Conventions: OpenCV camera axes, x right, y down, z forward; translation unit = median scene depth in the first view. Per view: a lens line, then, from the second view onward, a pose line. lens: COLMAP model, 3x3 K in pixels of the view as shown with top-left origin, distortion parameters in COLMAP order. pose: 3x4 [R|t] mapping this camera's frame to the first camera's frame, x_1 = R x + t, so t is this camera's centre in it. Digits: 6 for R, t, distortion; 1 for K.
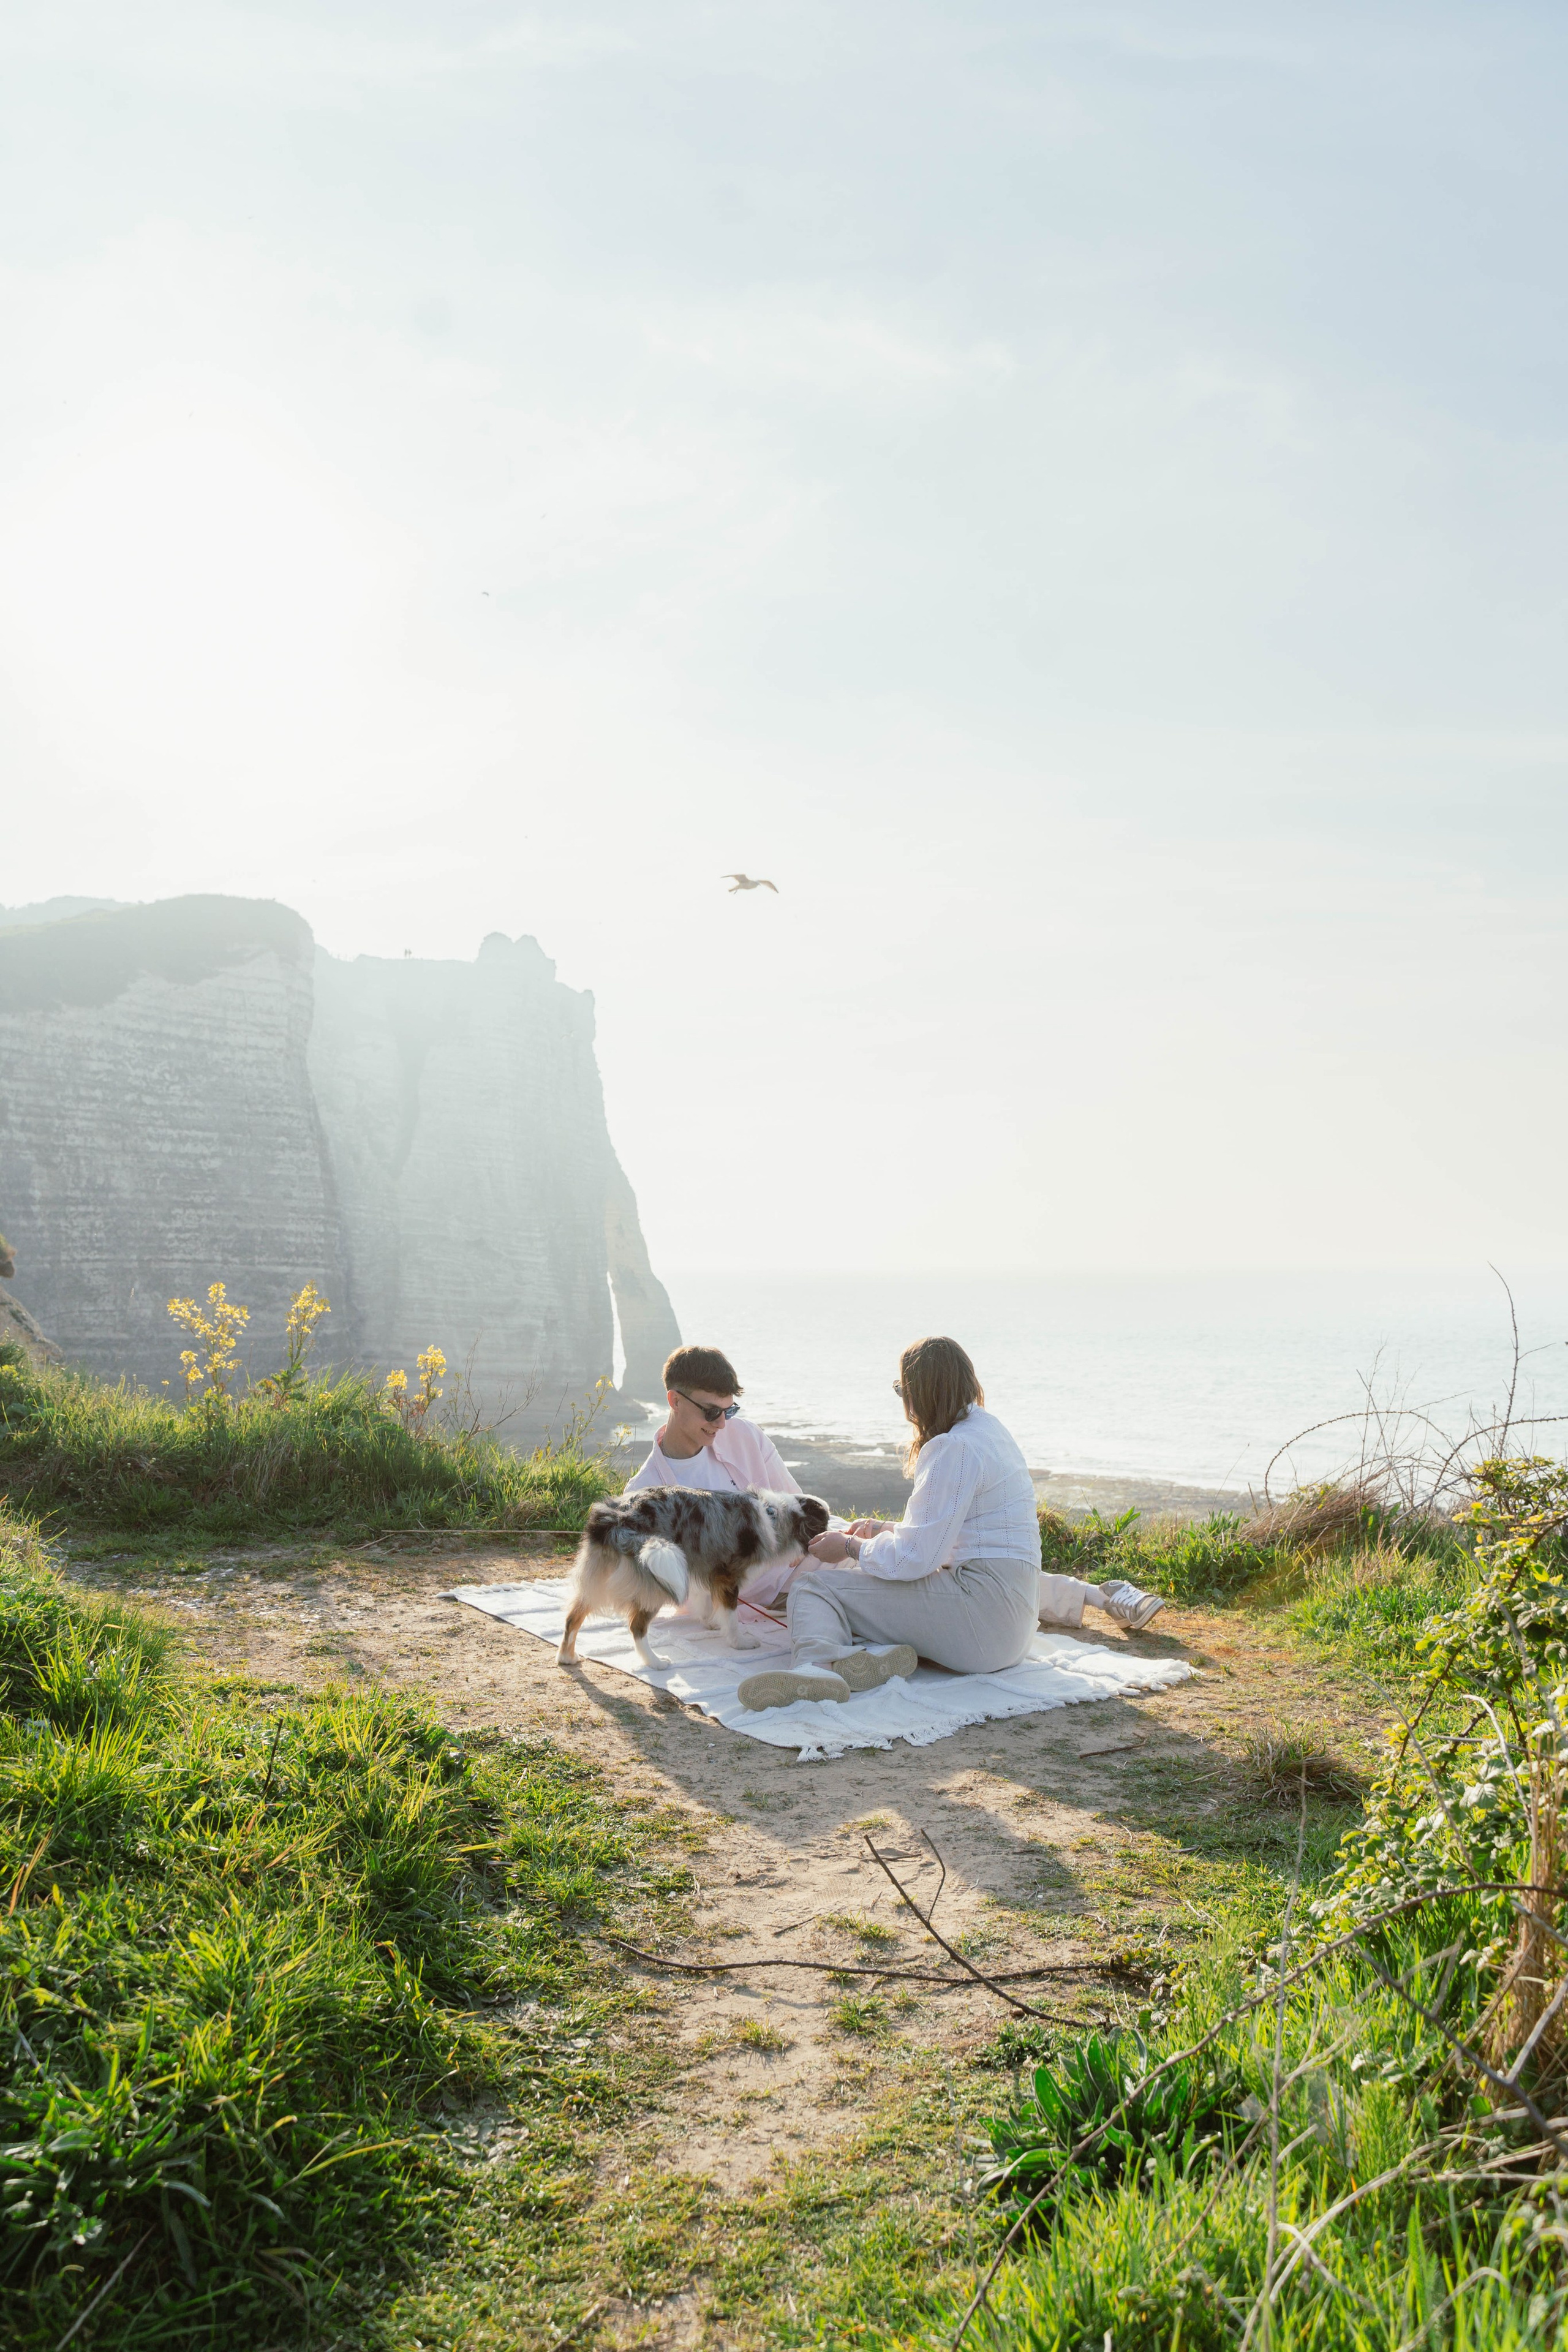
lens RADIAL K [[1863.5, 0, 790.9], [0, 1863.5, 1171.4], [0, 0, 1]] dist [0.000661, -0.010268]
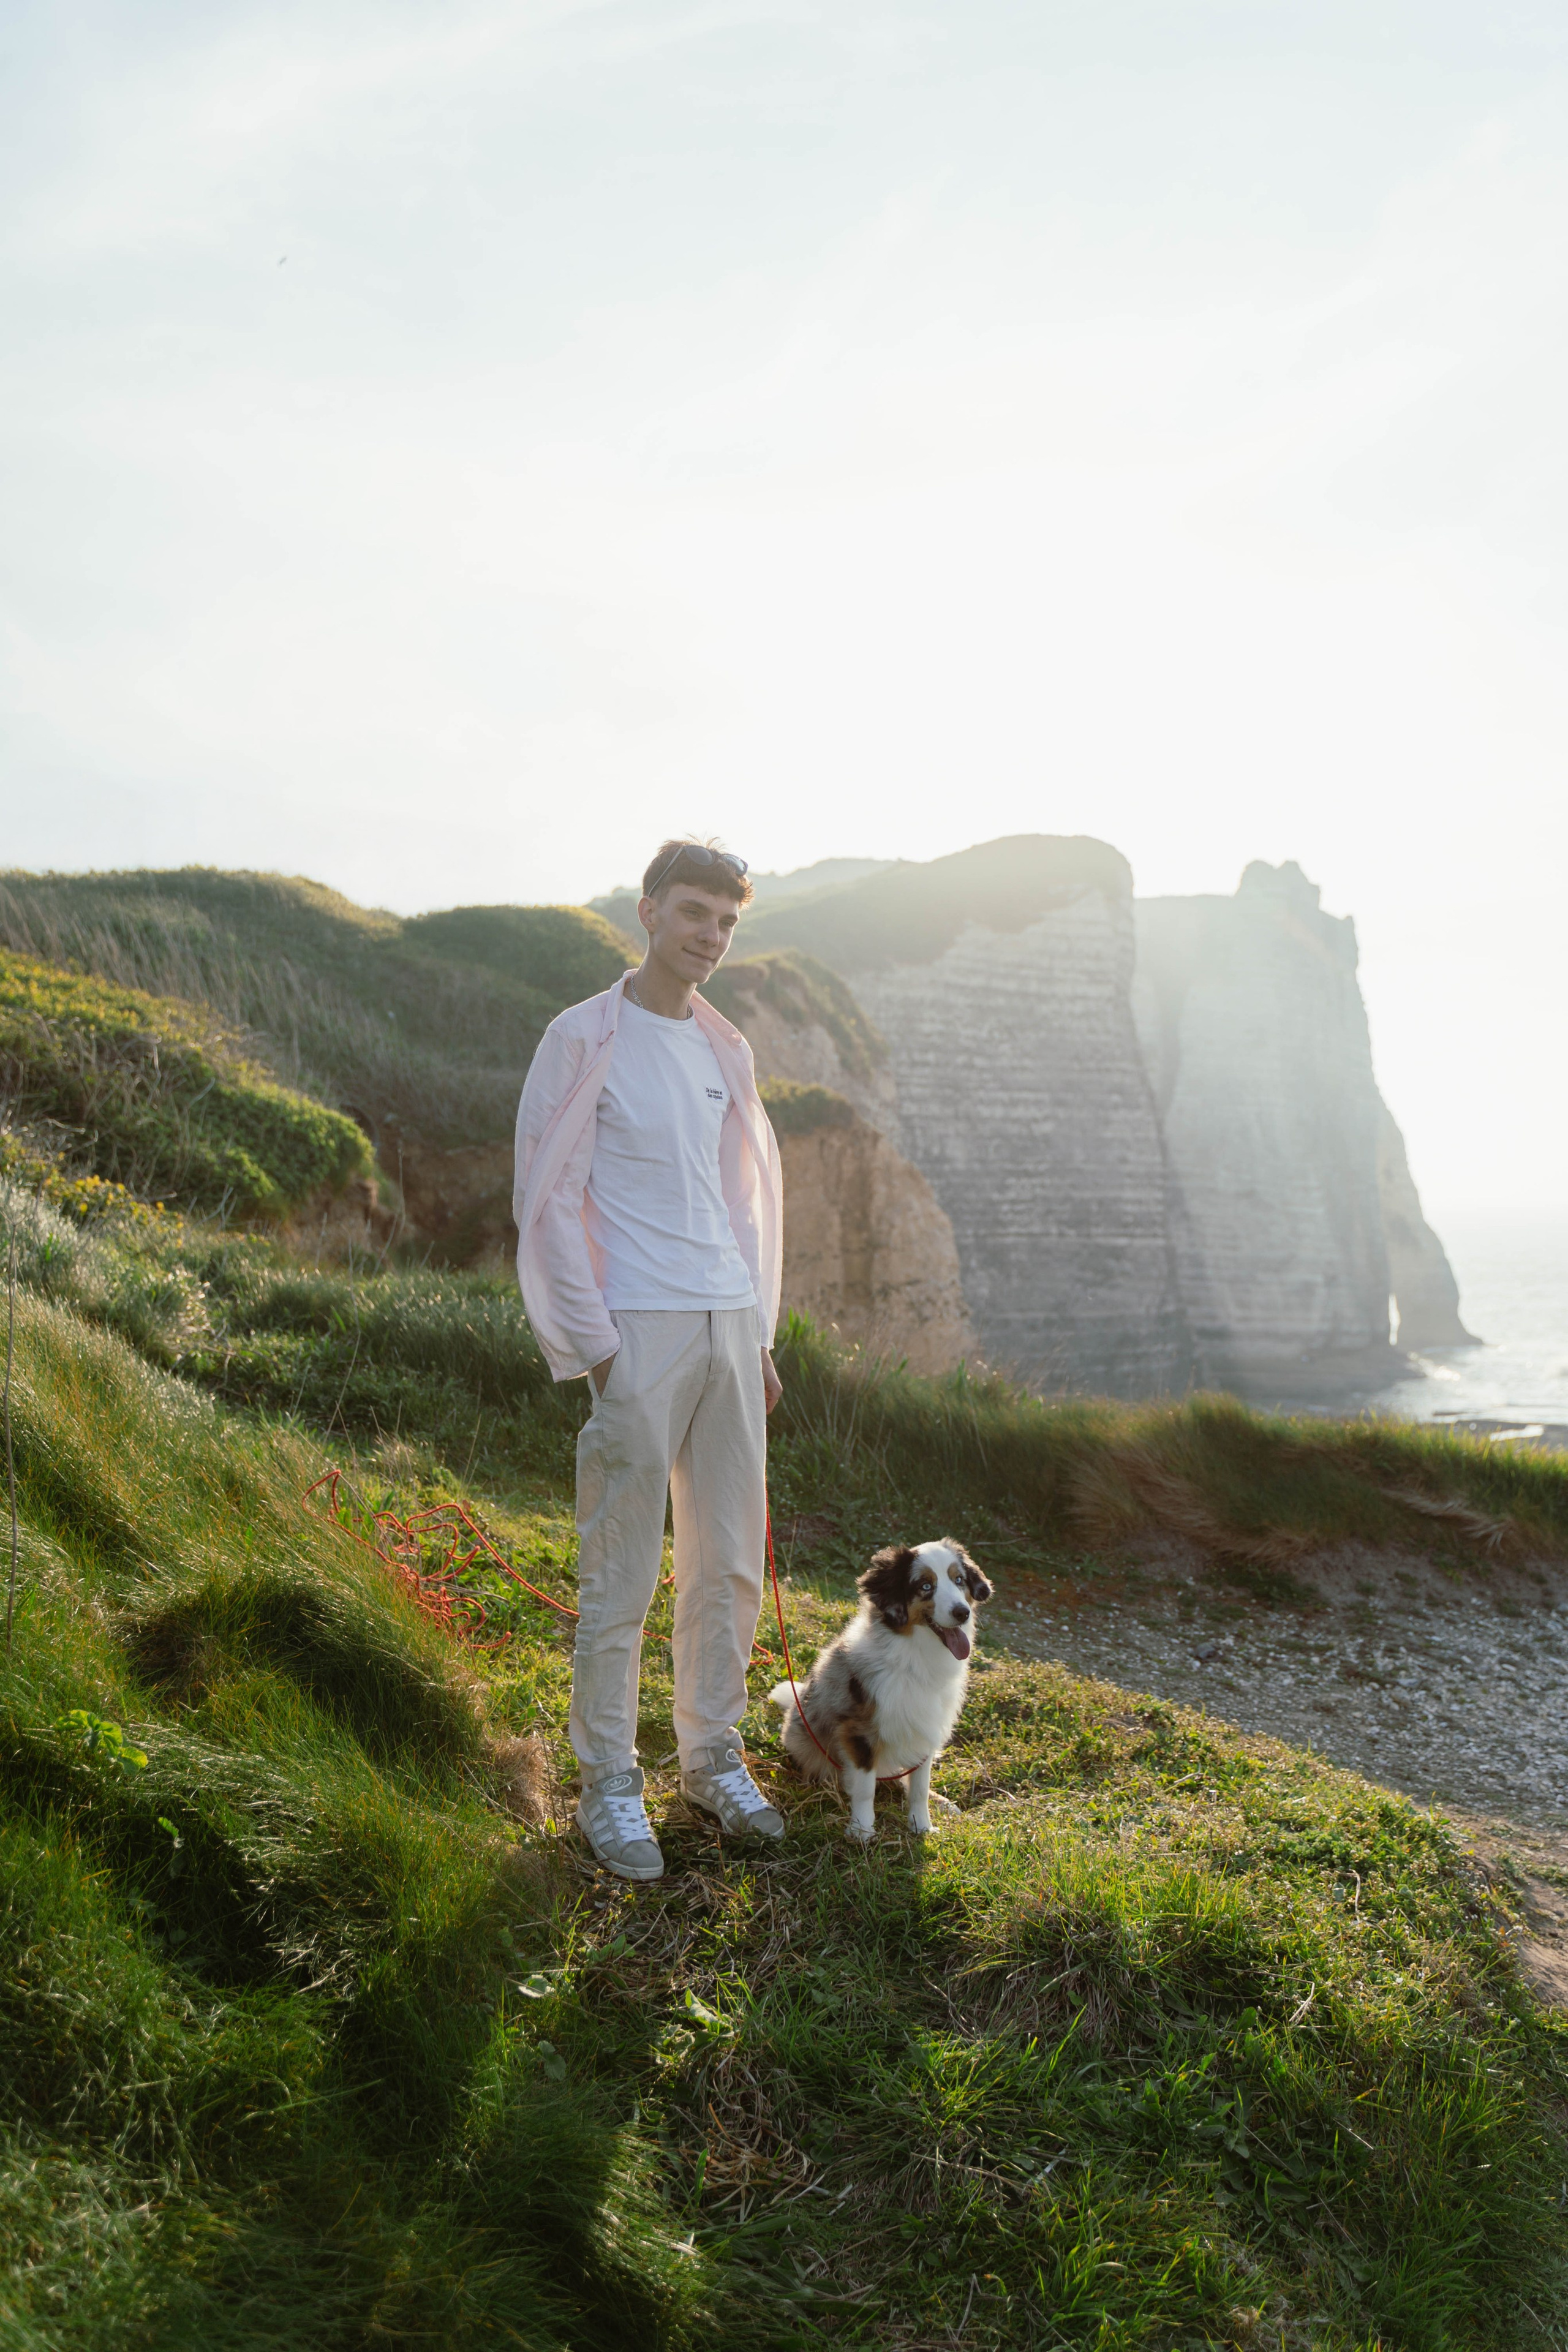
lens RADIAL K [[1863.5, 0, 790.9], [0, 1863.5, 1171.4], [0, 0, 1]] dist [0.000661, -0.010268]
pose [[0.932593, -0.024409, -0.360102, -0.101091], [0.035948, 0.999031, 0.025380, -0.010716], [0.359134, -0.036614, 0.932568, 0.106436]]
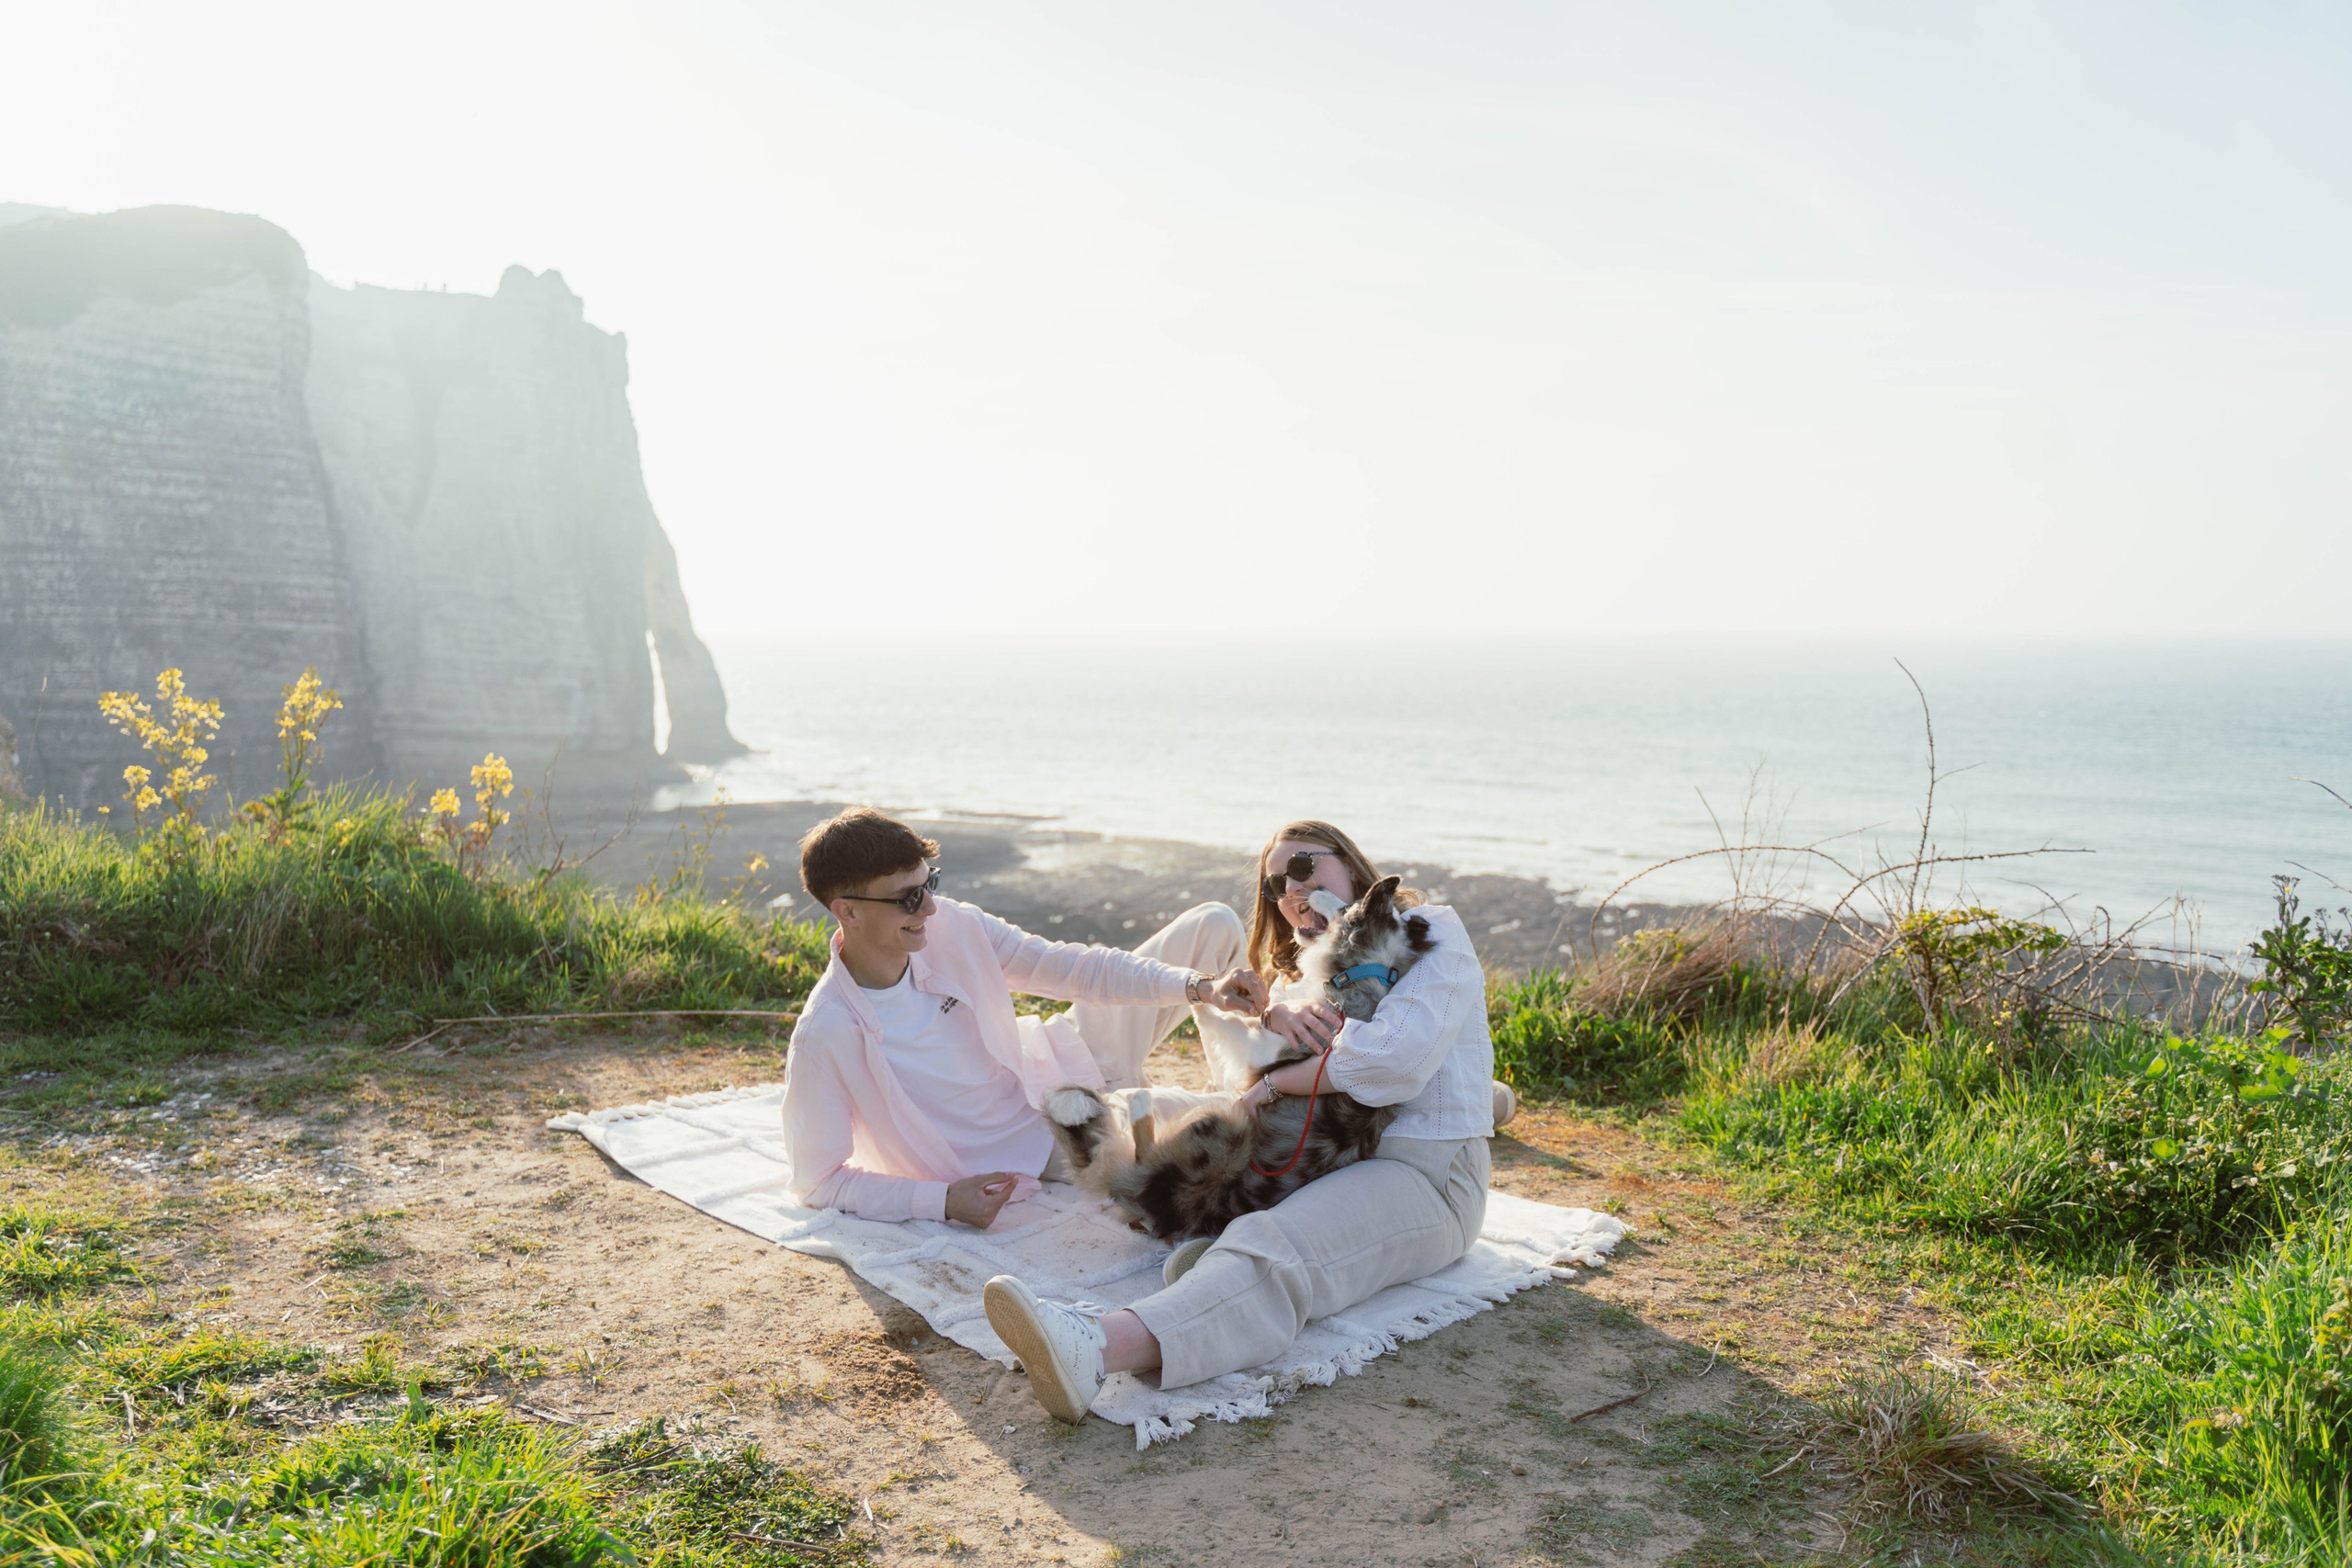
lens RADIAL K [[1863.3, 0, 1168.1], [0, 1863.3, 783.4], [0, 0, 1]] dist [0.000661, -0.010268]
pose [[0.984812, -0.005188, 0.173545, -0.003121], [-0.018056, 0.991073, 0.132095, 0.000116], [-0.172681, -0.133222, 0.975927, 0.012578]]
